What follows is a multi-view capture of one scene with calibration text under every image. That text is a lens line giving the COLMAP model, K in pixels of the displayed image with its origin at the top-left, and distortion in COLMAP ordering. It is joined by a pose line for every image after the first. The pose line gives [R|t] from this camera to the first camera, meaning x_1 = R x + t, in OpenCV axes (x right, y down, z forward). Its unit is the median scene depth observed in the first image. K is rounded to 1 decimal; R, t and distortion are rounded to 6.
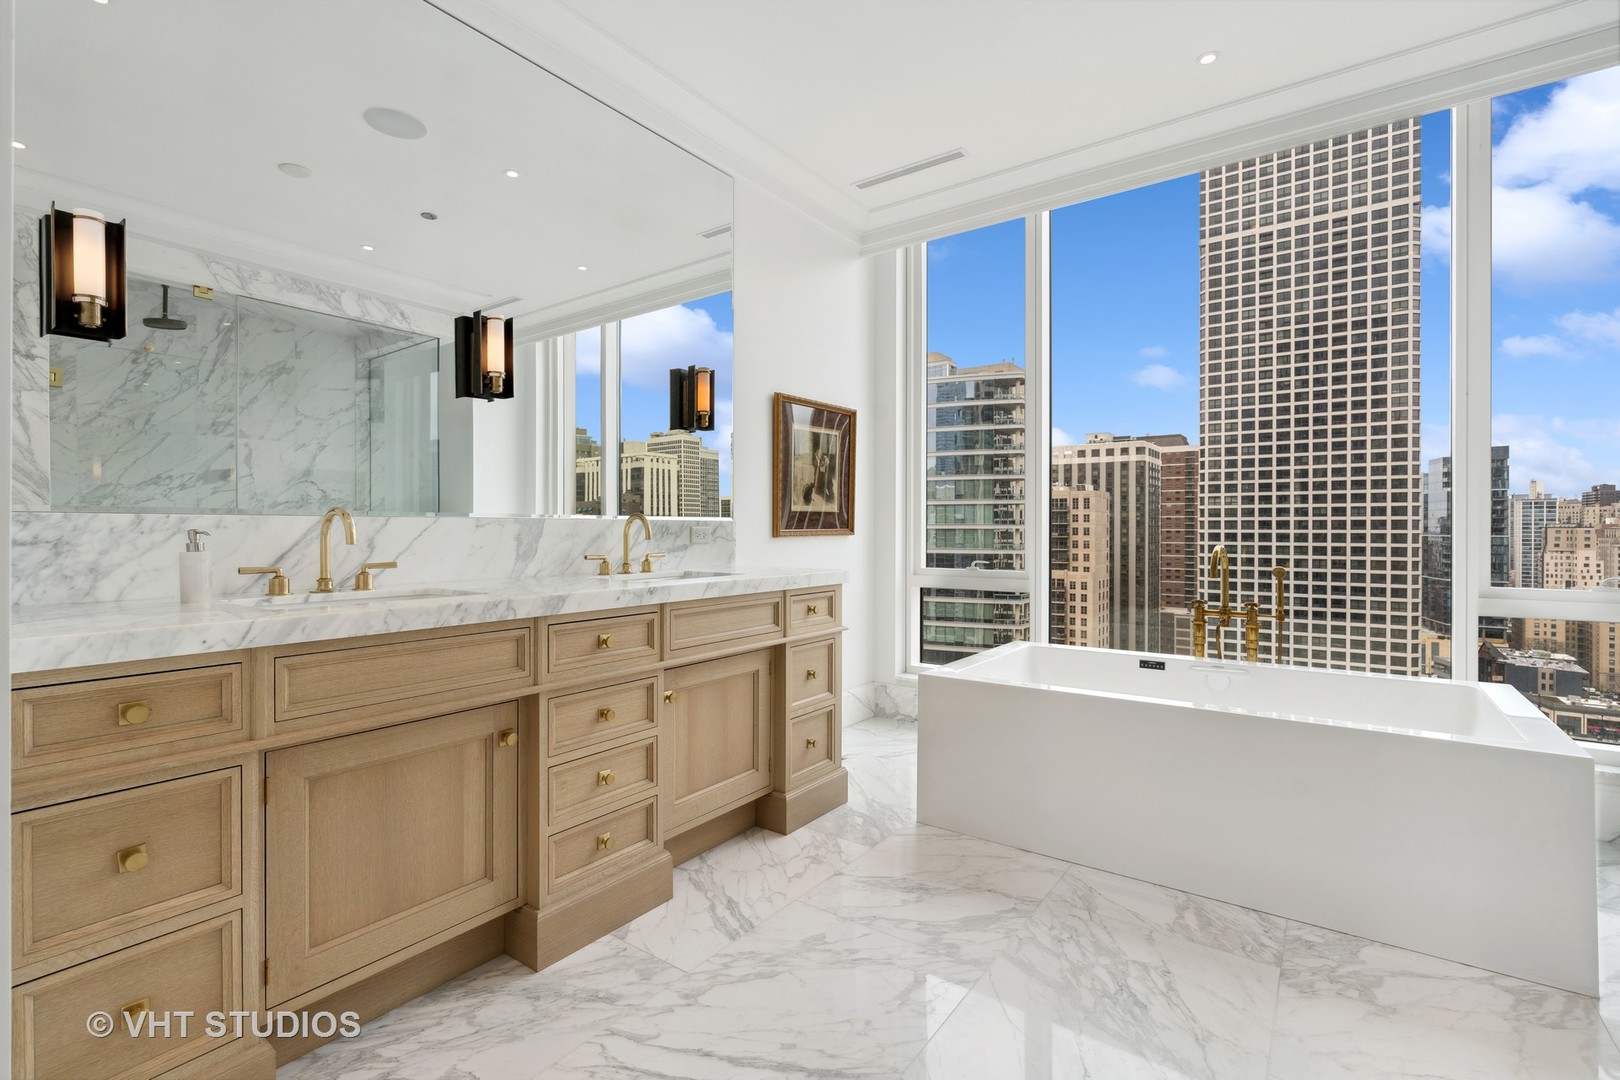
lens RADIAL K [[747.0, 0, 805.8], [0, 747.0, 529.3], [0, 0, 1]] dist [-0.001231, 0.001210]
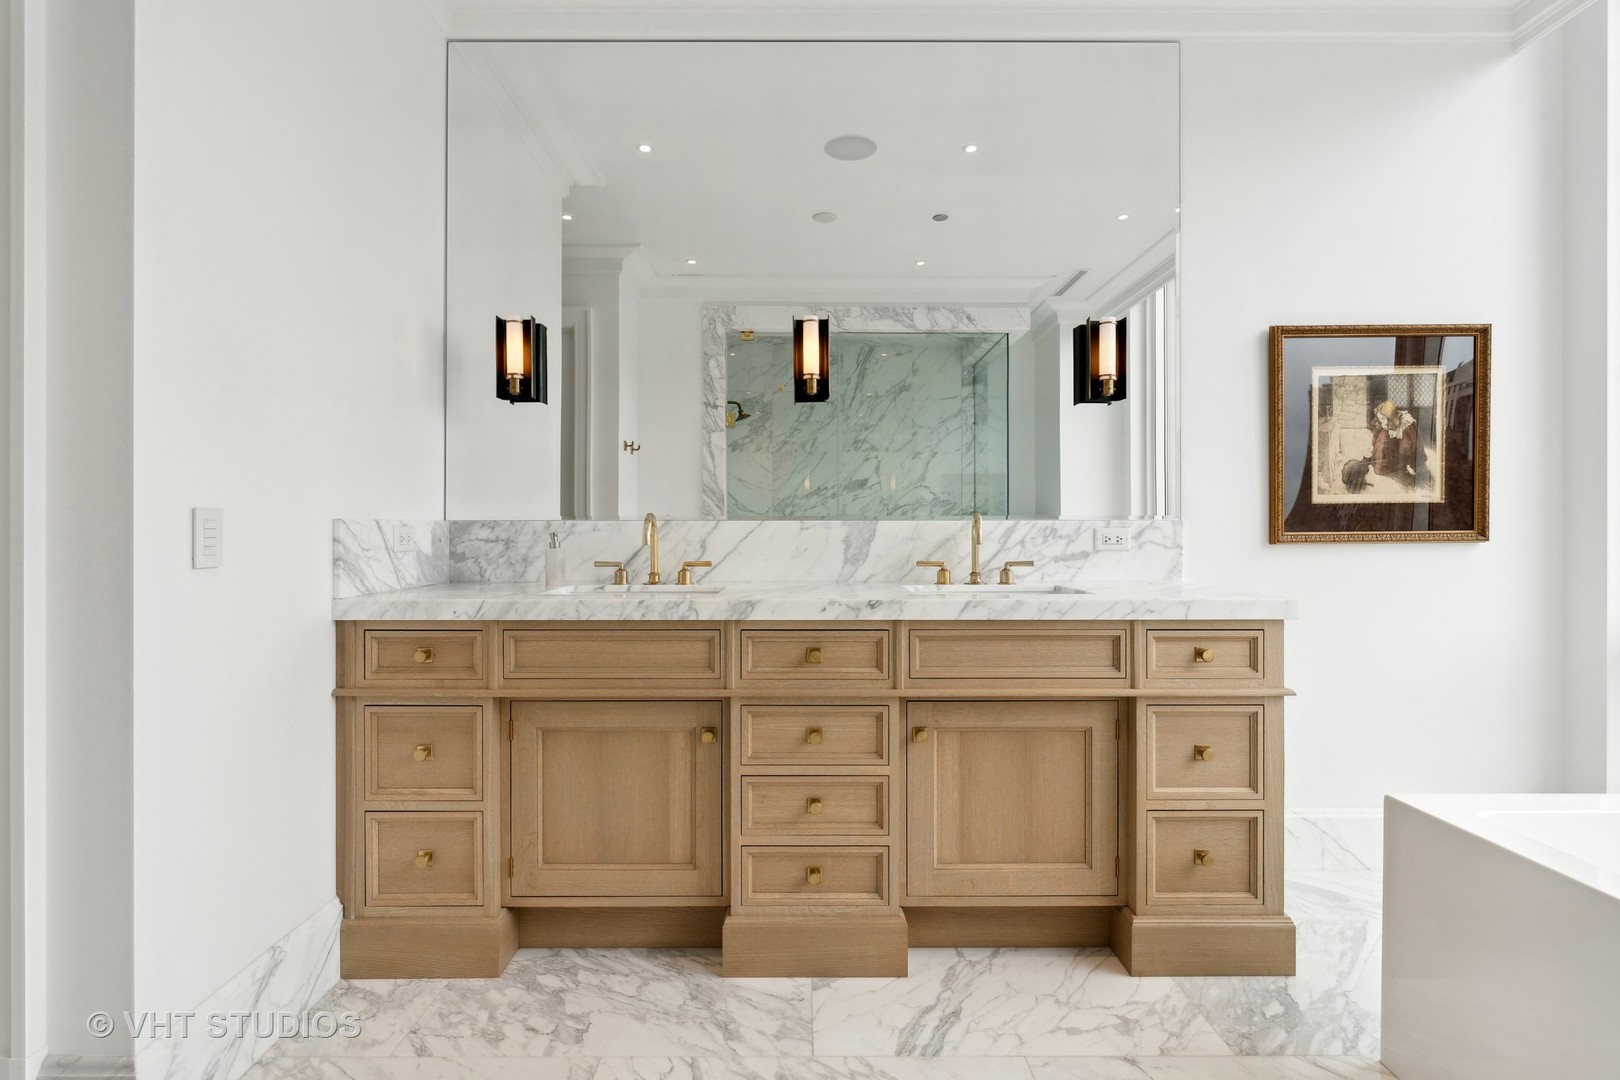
lens RADIAL K [[824.6, 0, 815.8], [0, 824.6, 526.1], [0, 0, 1]] dist [-0.004140, 0.002046]
pose [[0.583144, -0.003550, -0.812361, 0.439604], [0.000608, 0.999992, -0.003933, -0.002865], [0.812369, 0.001799, 0.583141, 0.332232]]
